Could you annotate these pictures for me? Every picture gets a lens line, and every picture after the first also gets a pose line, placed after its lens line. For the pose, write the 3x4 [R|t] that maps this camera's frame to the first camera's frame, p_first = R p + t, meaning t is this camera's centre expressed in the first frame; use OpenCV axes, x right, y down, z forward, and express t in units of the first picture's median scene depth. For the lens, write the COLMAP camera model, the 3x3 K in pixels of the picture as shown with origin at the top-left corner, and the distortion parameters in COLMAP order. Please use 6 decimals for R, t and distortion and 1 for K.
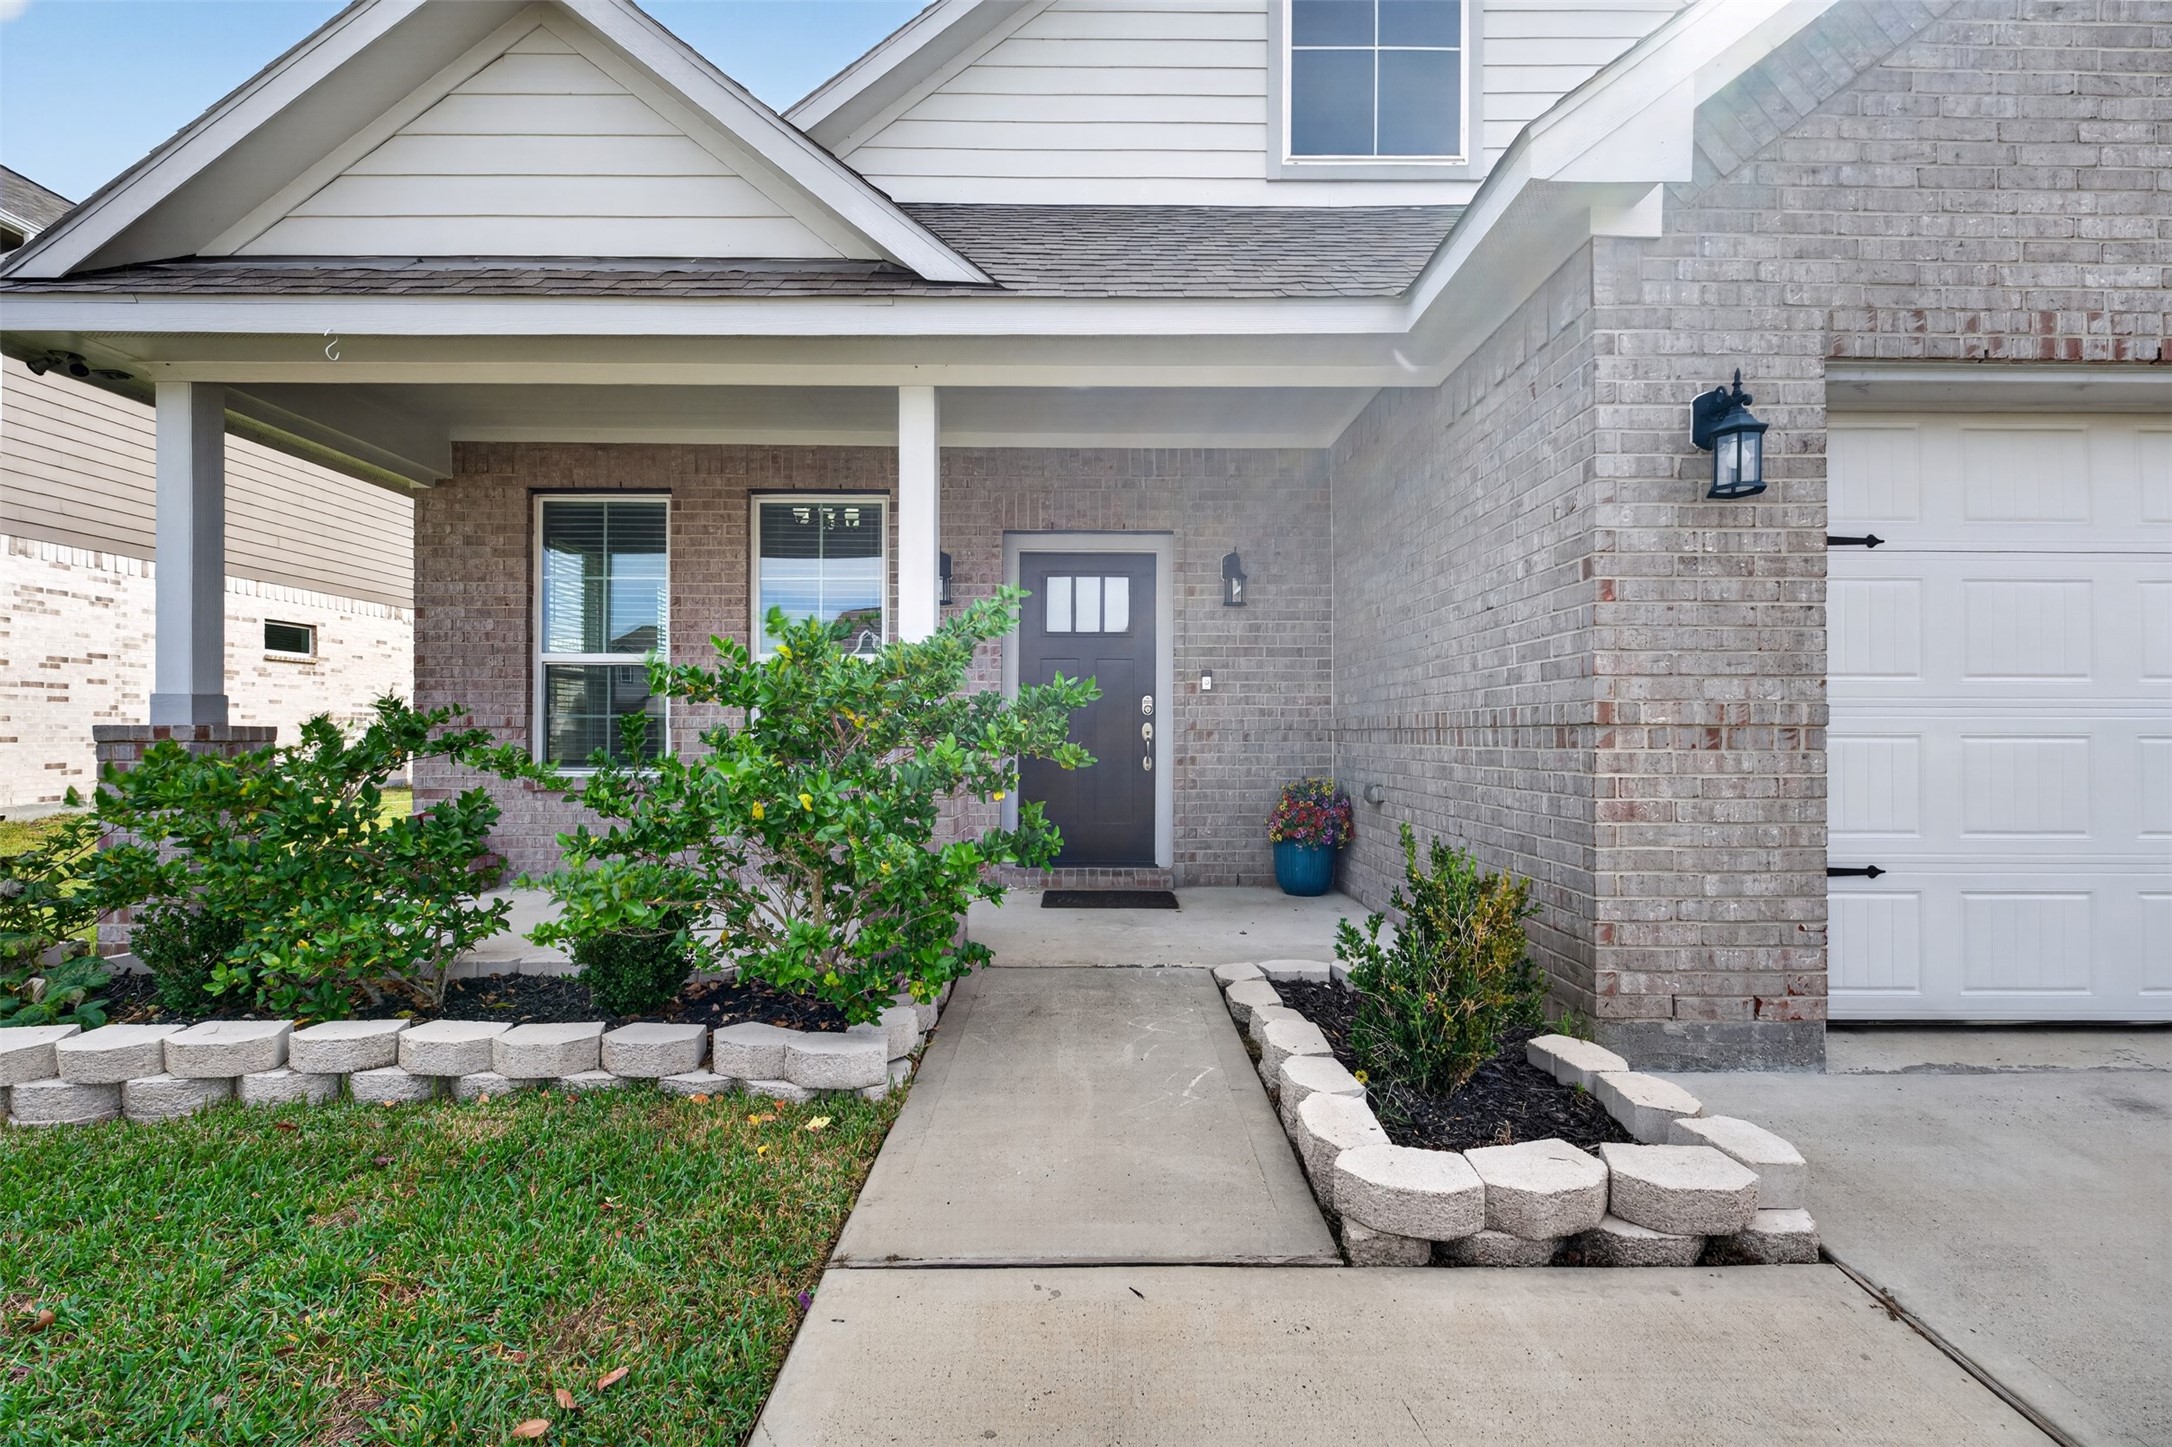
lens RADIAL K [[900.7, 0, 1091.6], [0, 900.7, 714.4], [0, 0, 1]] dist [0.005362, -0.000941]
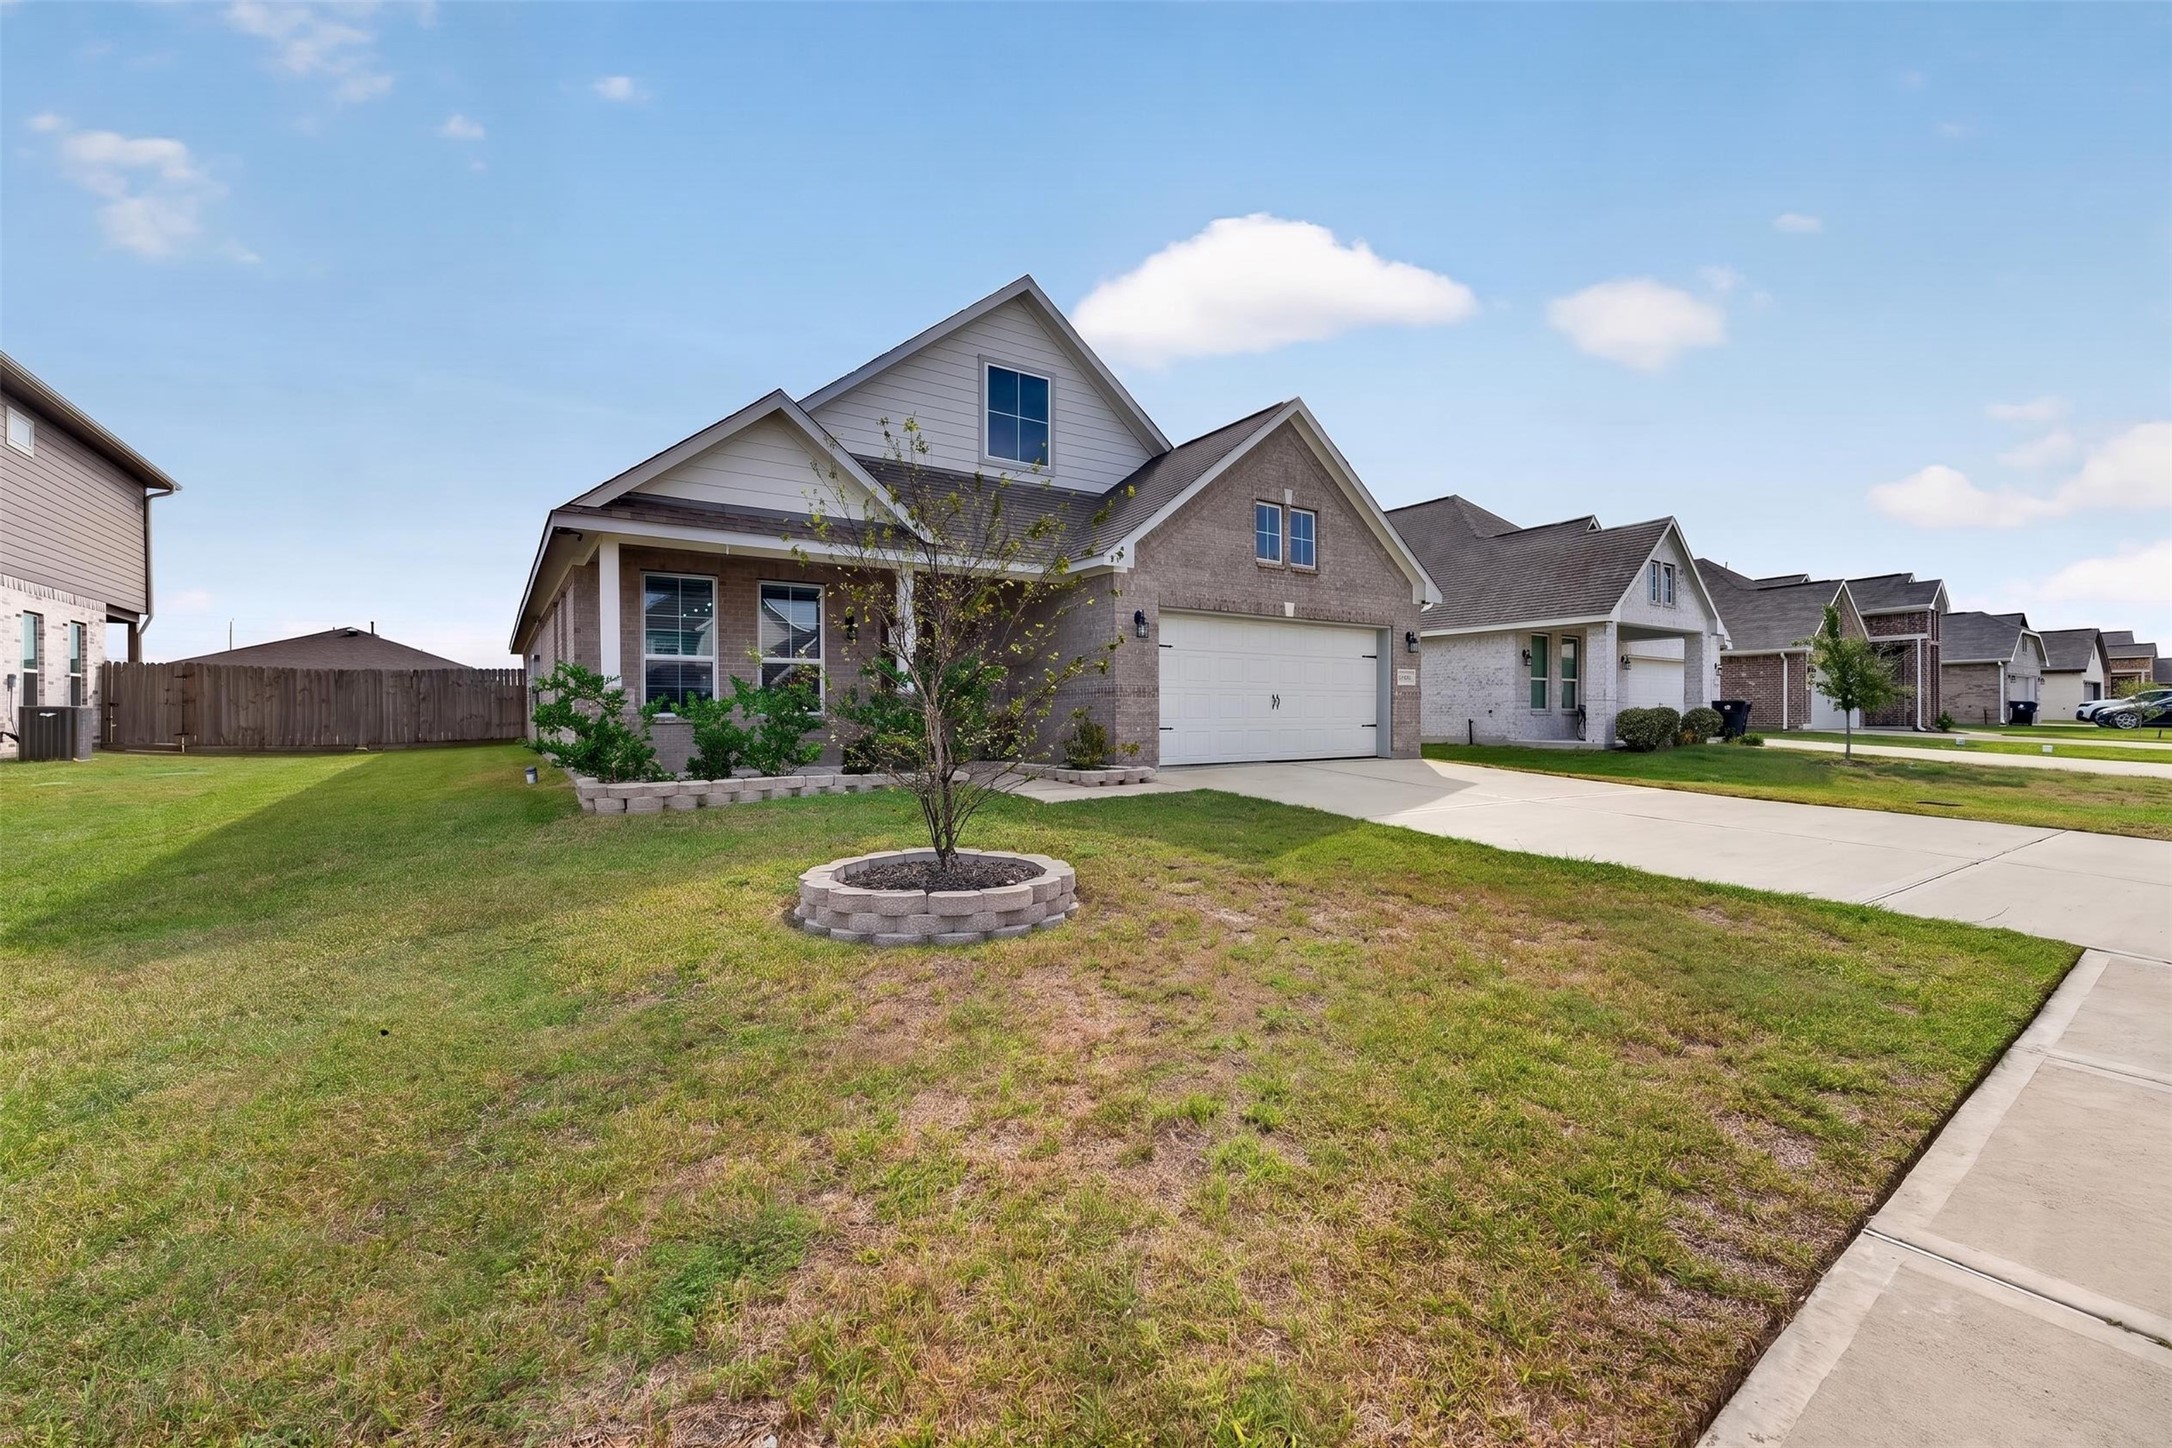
lens RADIAL K [[900.7, 0, 1092.5], [0, 900.7, 724.7], [0, 0, 1]] dist [0.005362, -0.000941]
pose [[0.822577, -0.014212, 0.568476, -1.146395], [-0.005546, 0.999440, 0.033010, 0.018990], [-0.568627, -0.030306, 0.822037, -1.429799]]
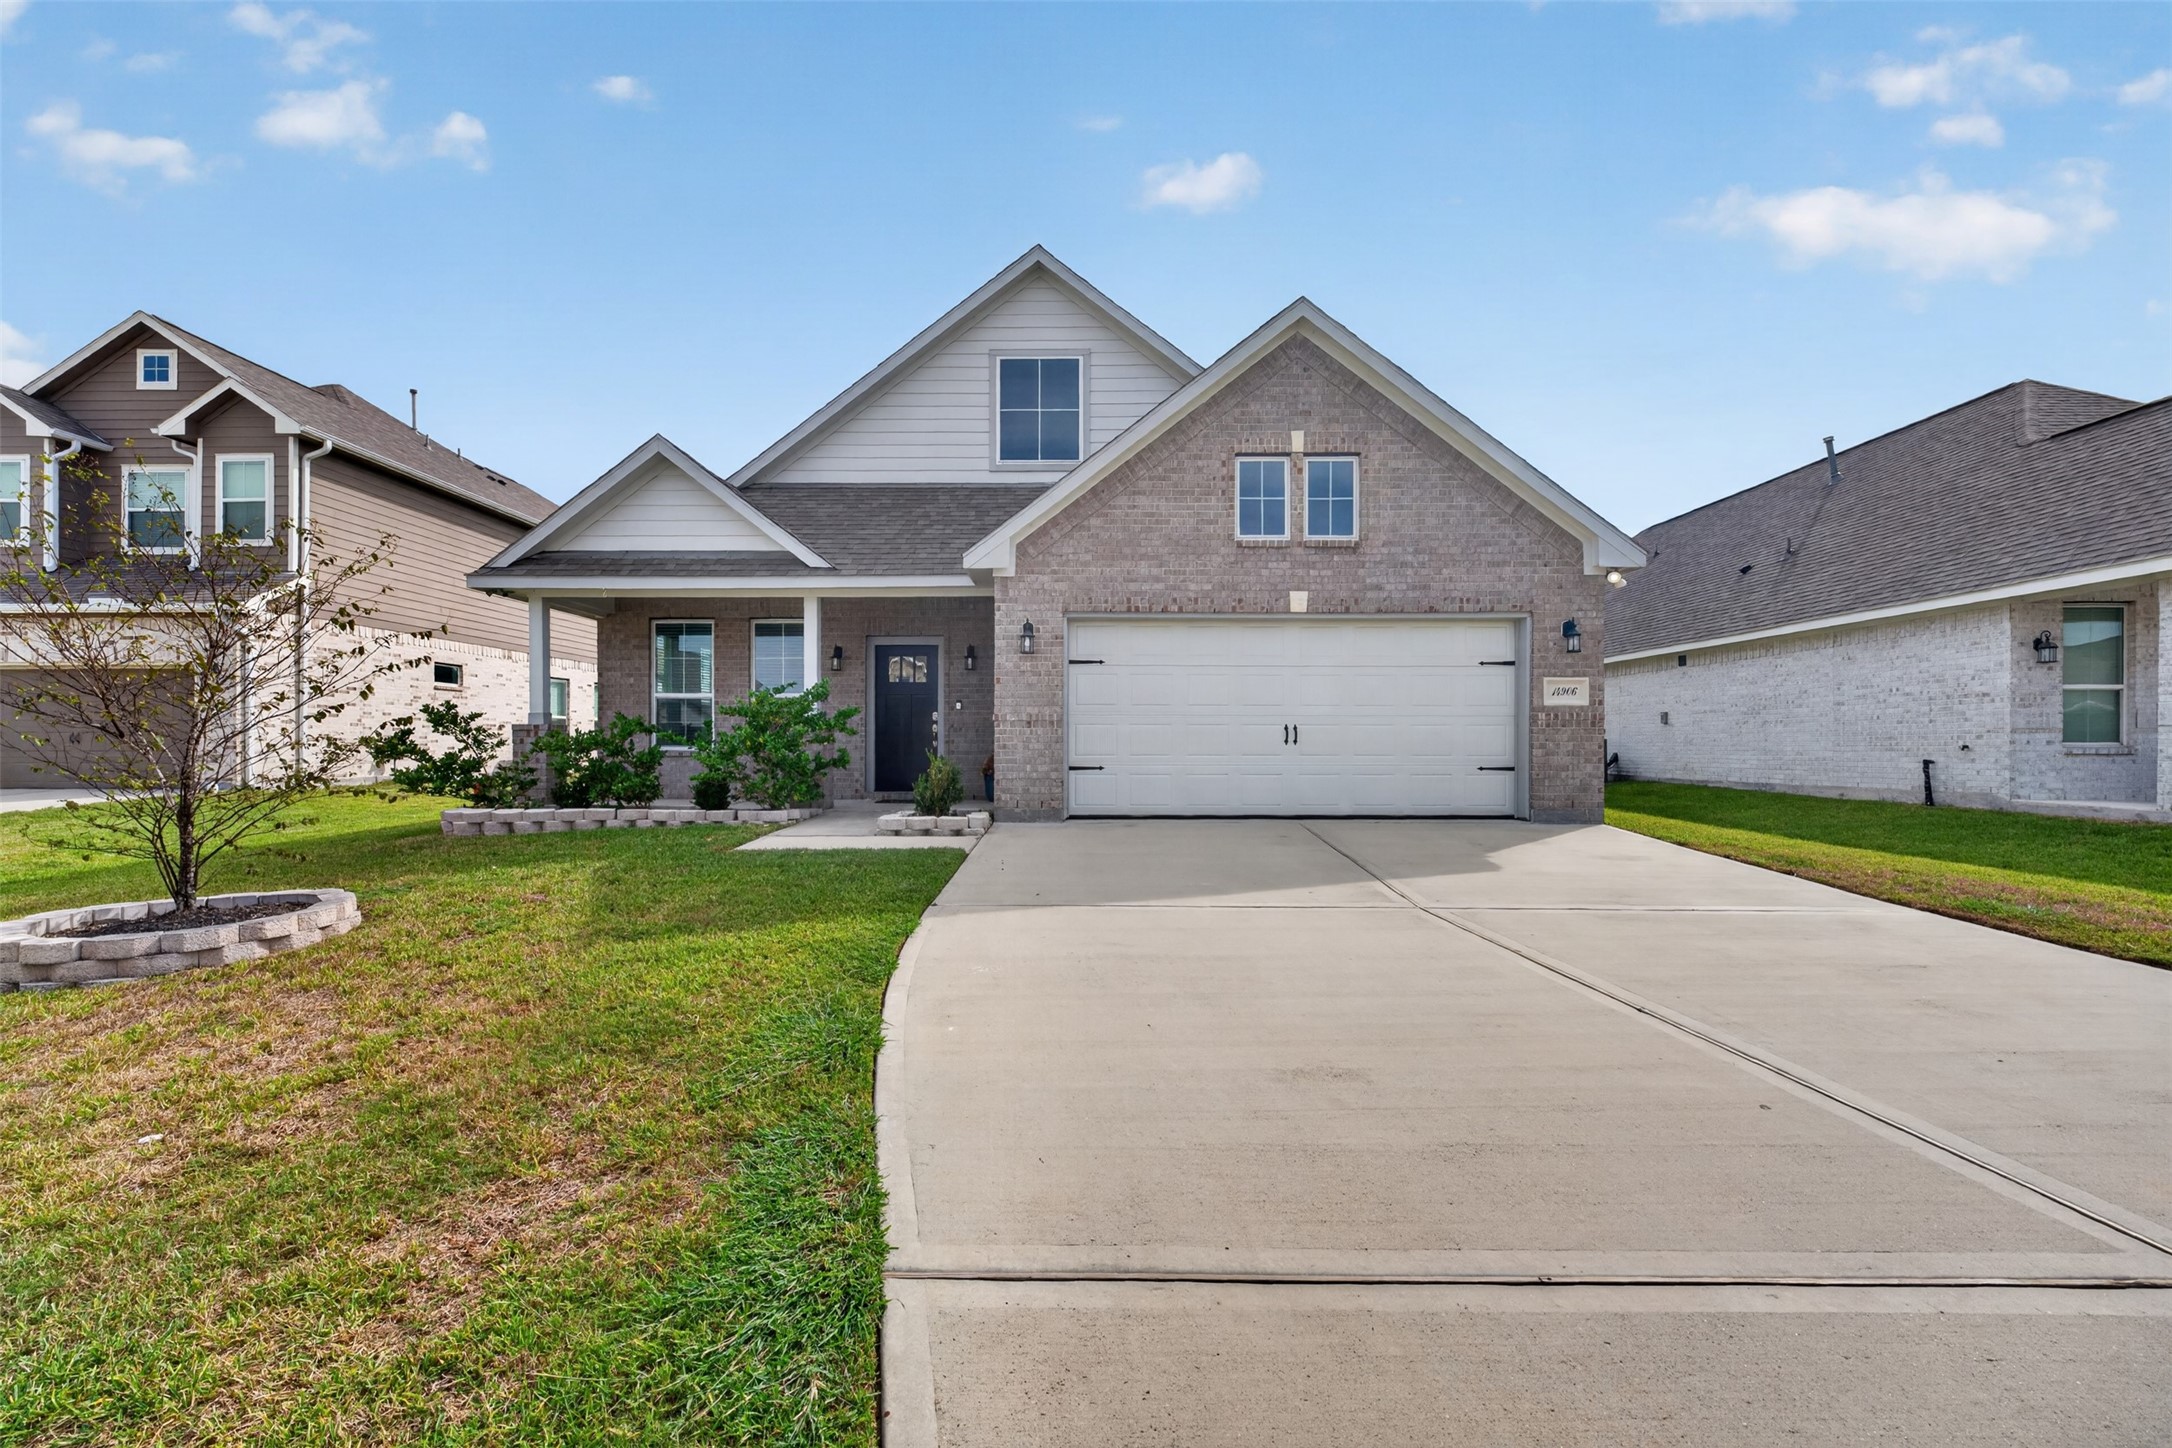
lens RADIAL K [[900.7, 0, 1110.3], [0, 900.7, 753.4], [0, 0, 1]] dist [0.005362, -0.000941]
pose [[0.999987, -0.004313, -0.002656, 0.603806], [0.004386, 0.999599, 0.027970, 0.025983], [0.002534, -0.027981, 0.999605, -1.450597]]
